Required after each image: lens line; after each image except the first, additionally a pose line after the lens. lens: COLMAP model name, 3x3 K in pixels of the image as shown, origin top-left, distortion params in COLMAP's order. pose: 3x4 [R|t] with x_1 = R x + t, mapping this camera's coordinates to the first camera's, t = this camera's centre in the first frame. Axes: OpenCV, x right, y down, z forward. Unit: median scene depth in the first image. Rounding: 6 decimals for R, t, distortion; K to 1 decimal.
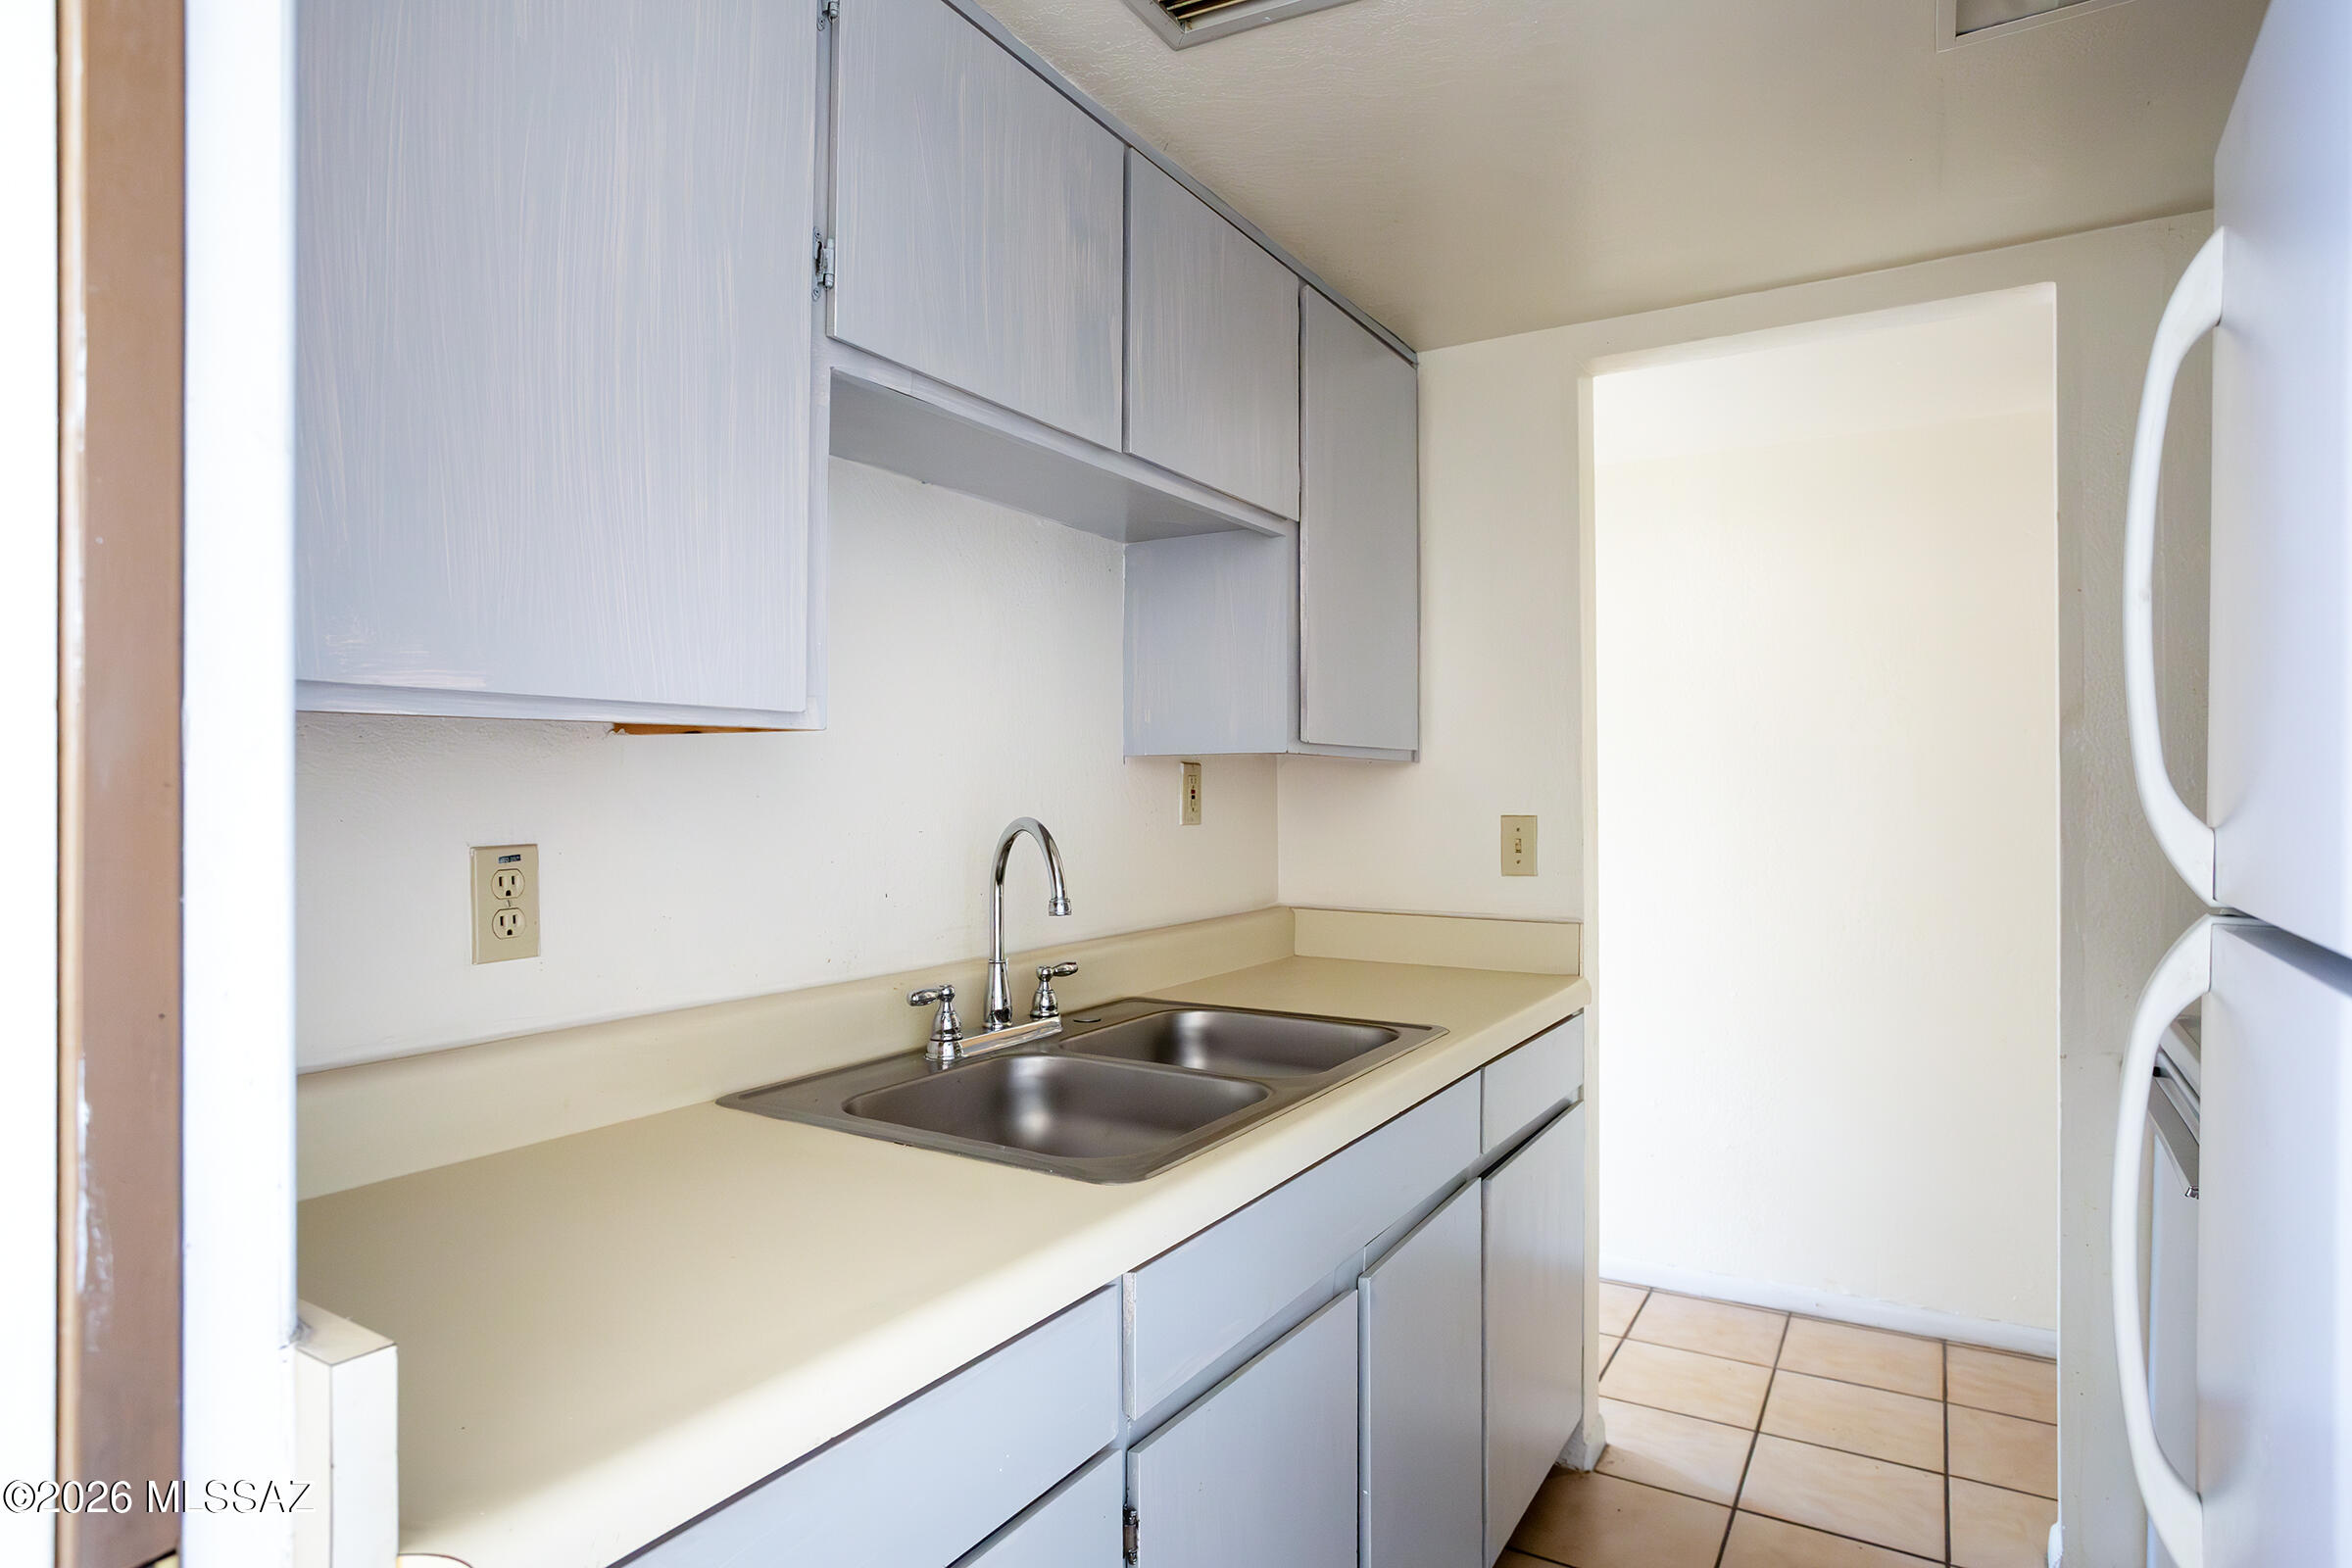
lens RADIAL K [[1323.8, 0, 1167.0], [0, 1323.8, 783.4], [0, 0, 1]] dist [-0.009109, -0.001513]
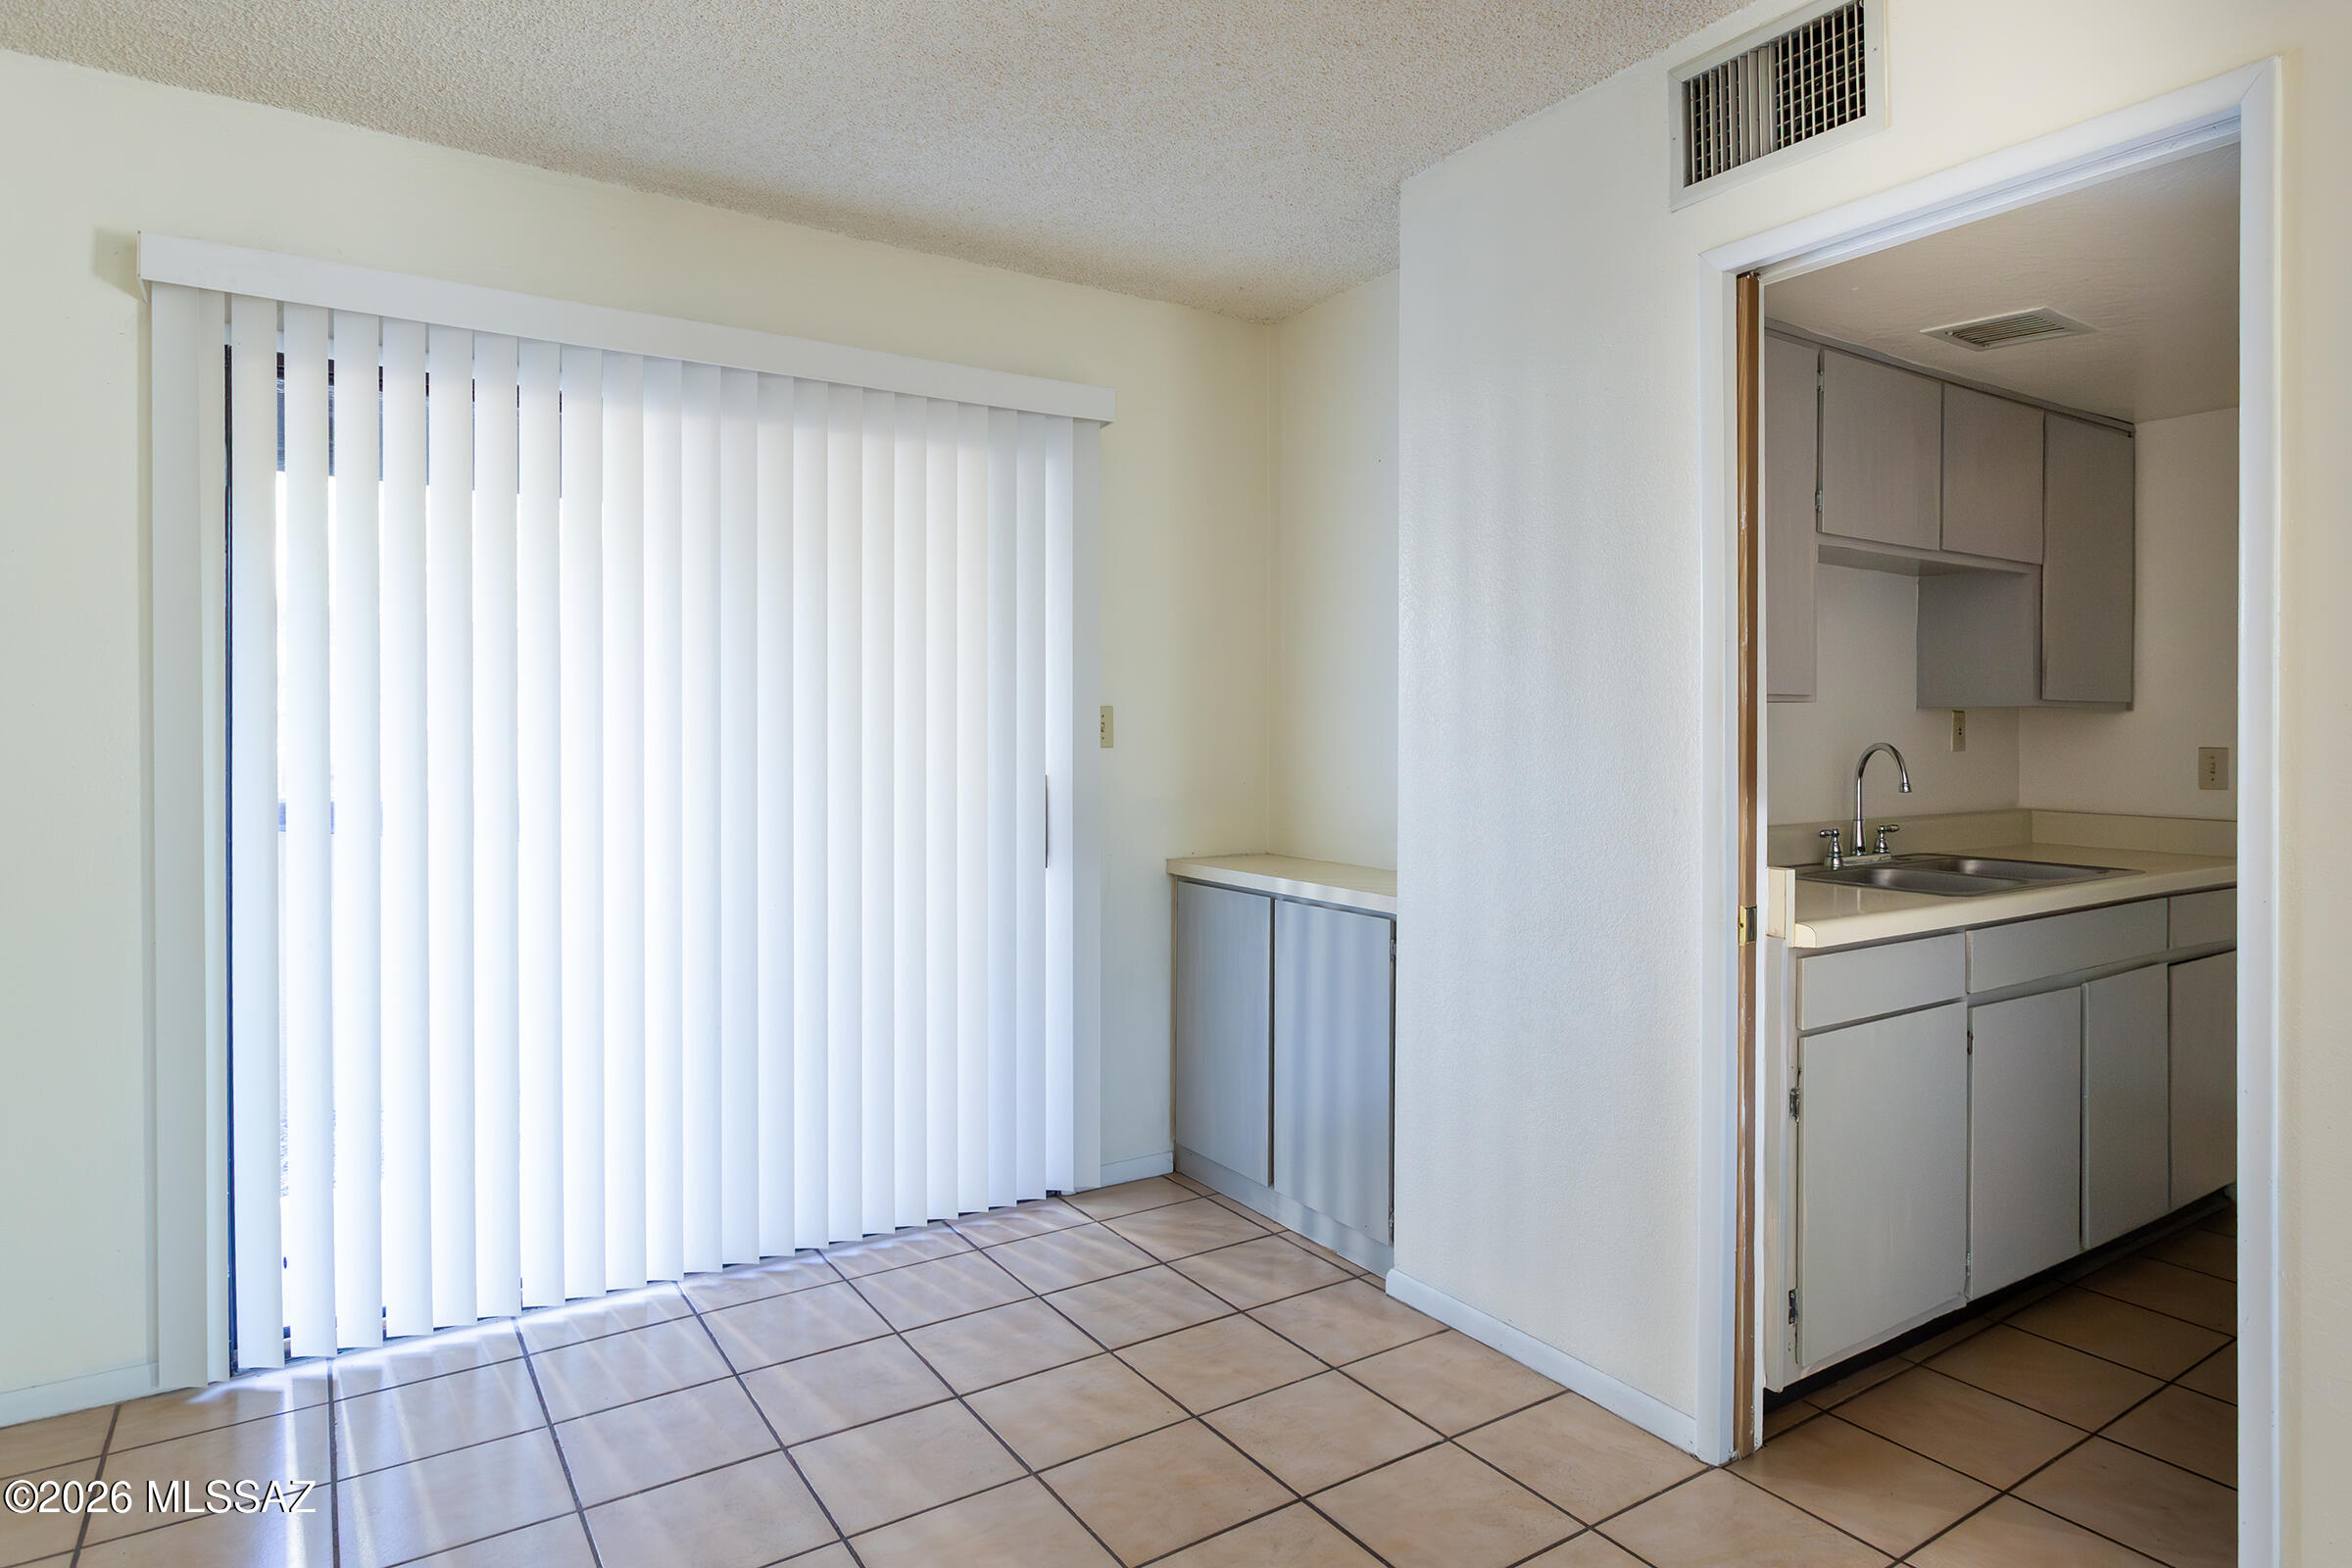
lens RADIAL K [[1323.8, 0, 1235.6], [0, 1323.8, 736.8], [0, 0, 1]] dist [-0.009109, -0.001513]
pose [[0.910624, 0.006420, -0.413185, -0.160983], [-0.001329, 0.999920, 0.012608, -0.005507], [0.413233, -0.010932, 0.910560, -1.078178]]
